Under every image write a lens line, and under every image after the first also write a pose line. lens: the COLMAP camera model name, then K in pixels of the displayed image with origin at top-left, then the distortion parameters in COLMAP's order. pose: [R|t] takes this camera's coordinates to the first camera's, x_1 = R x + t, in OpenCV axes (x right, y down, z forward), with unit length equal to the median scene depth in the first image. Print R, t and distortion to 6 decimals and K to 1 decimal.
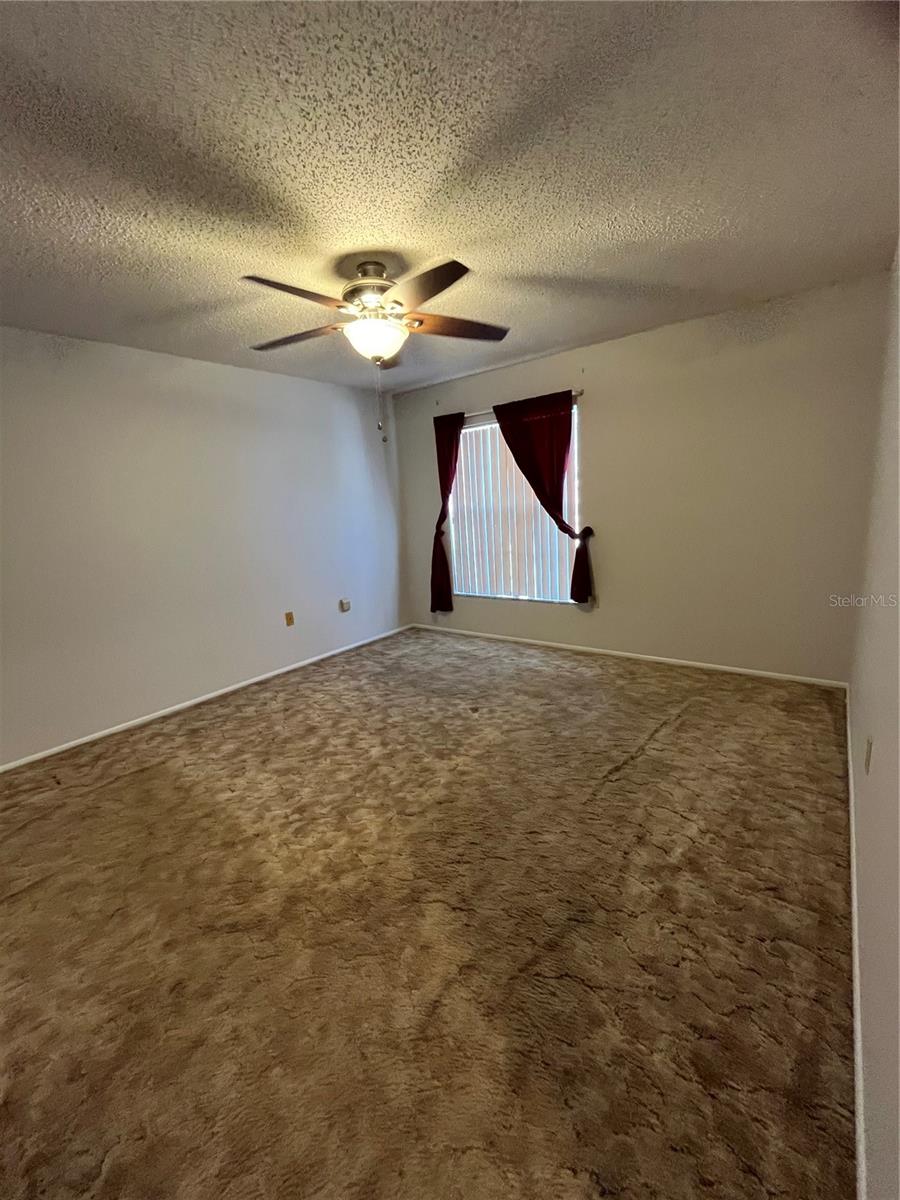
lens RADIAL K [[491.8, 0, 447.7], [0, 491.8, 598.7], [0, 0, 1]] dist [-0.002374, 0.000901]
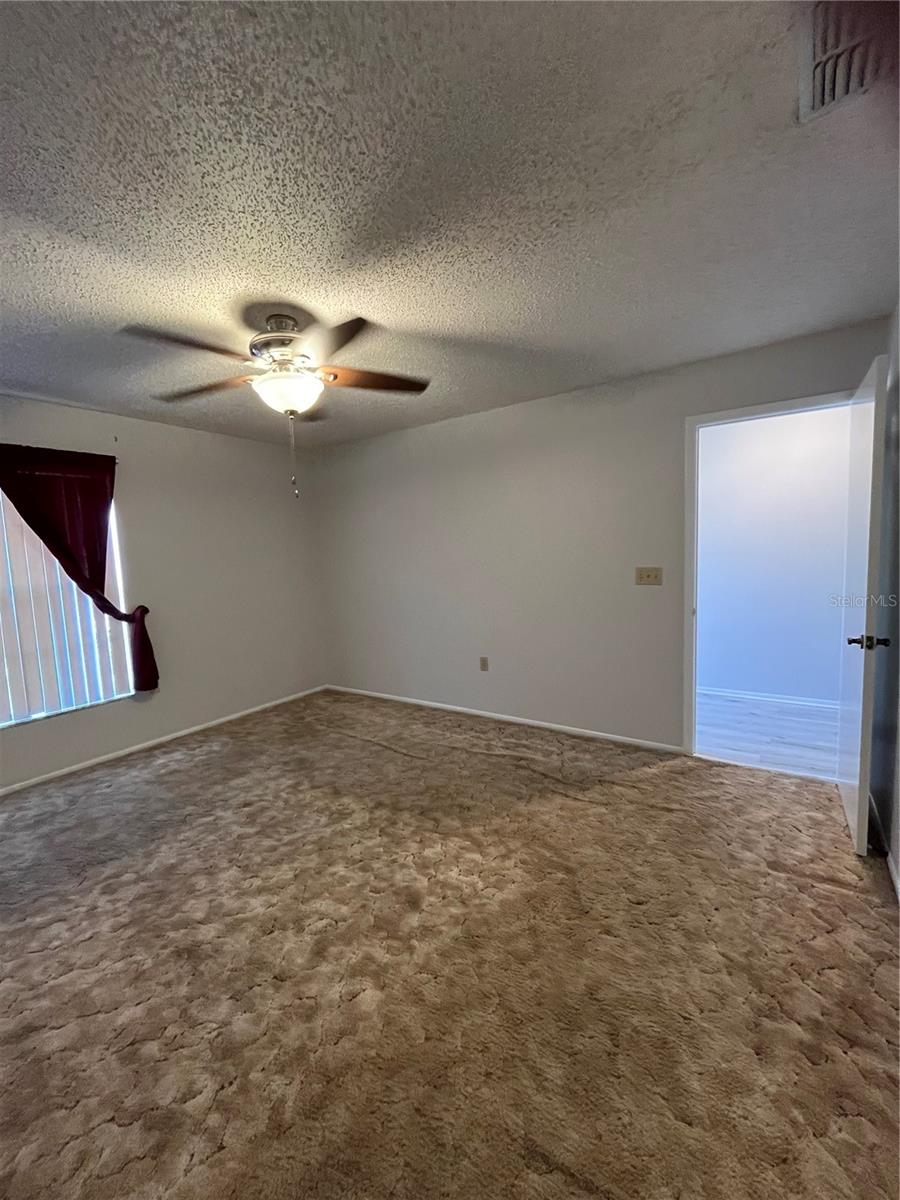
lens RADIAL K [[491.8, 0, 447.2], [0, 491.8, 598.2], [0, 0, 1]] dist [-0.002374, 0.000901]
pose [[-0.056692, -0.030151, 0.997936, -0.660643], [0.237923, 0.970339, 0.042834, -0.065005], [-0.969628, 0.239860, -0.047837, 0.495797]]
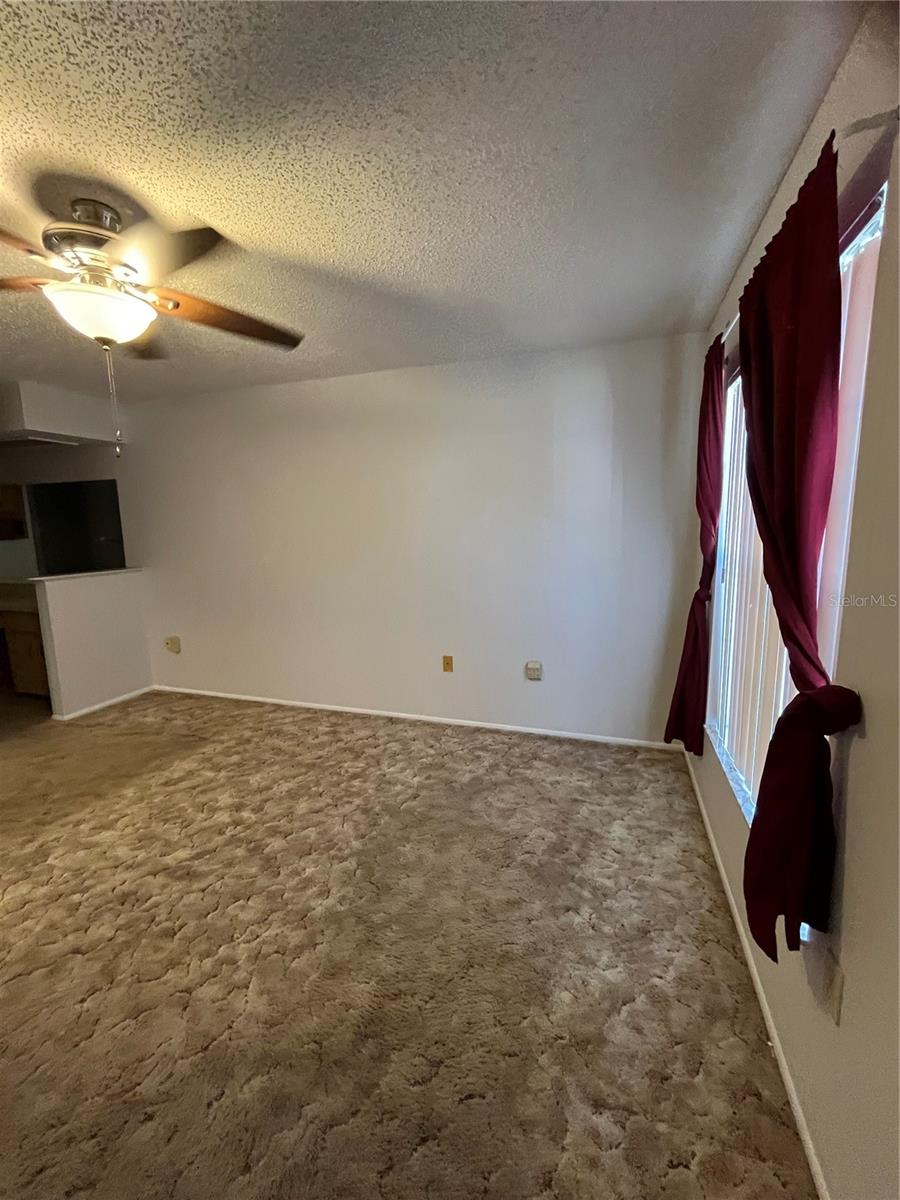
lens RADIAL K [[491.8, 0, 451.1], [0, 491.8, 599.1], [0, 0, 1]] dist [-0.002374, 0.000901]
pose [[0.338747, 0.198383, -0.919725, 0.441411], [-0.190023, 0.971800, 0.139628, -0.191340], [0.921489, 0.127470, 0.366892, 0.737109]]
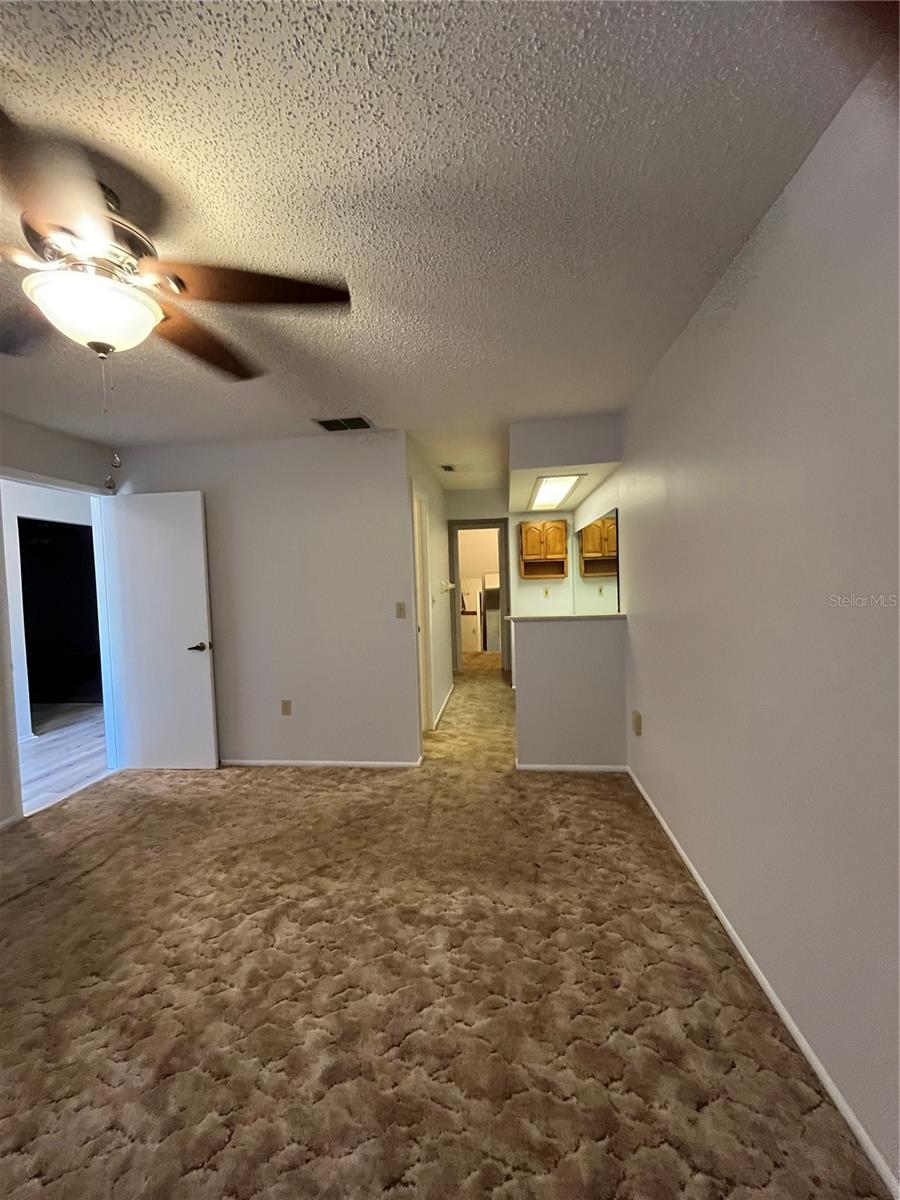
lens RADIAL K [[491.8, 0, 448.5], [0, 491.8, 601.7], [0, 0, 1]] dist [-0.002374, 0.000901]
pose [[-0.850053, 0.119075, -0.513061, -0.095303], [-0.013707, 0.968778, 0.247552, -0.206036], [0.526519, 0.217465, -0.821880, 1.027914]]
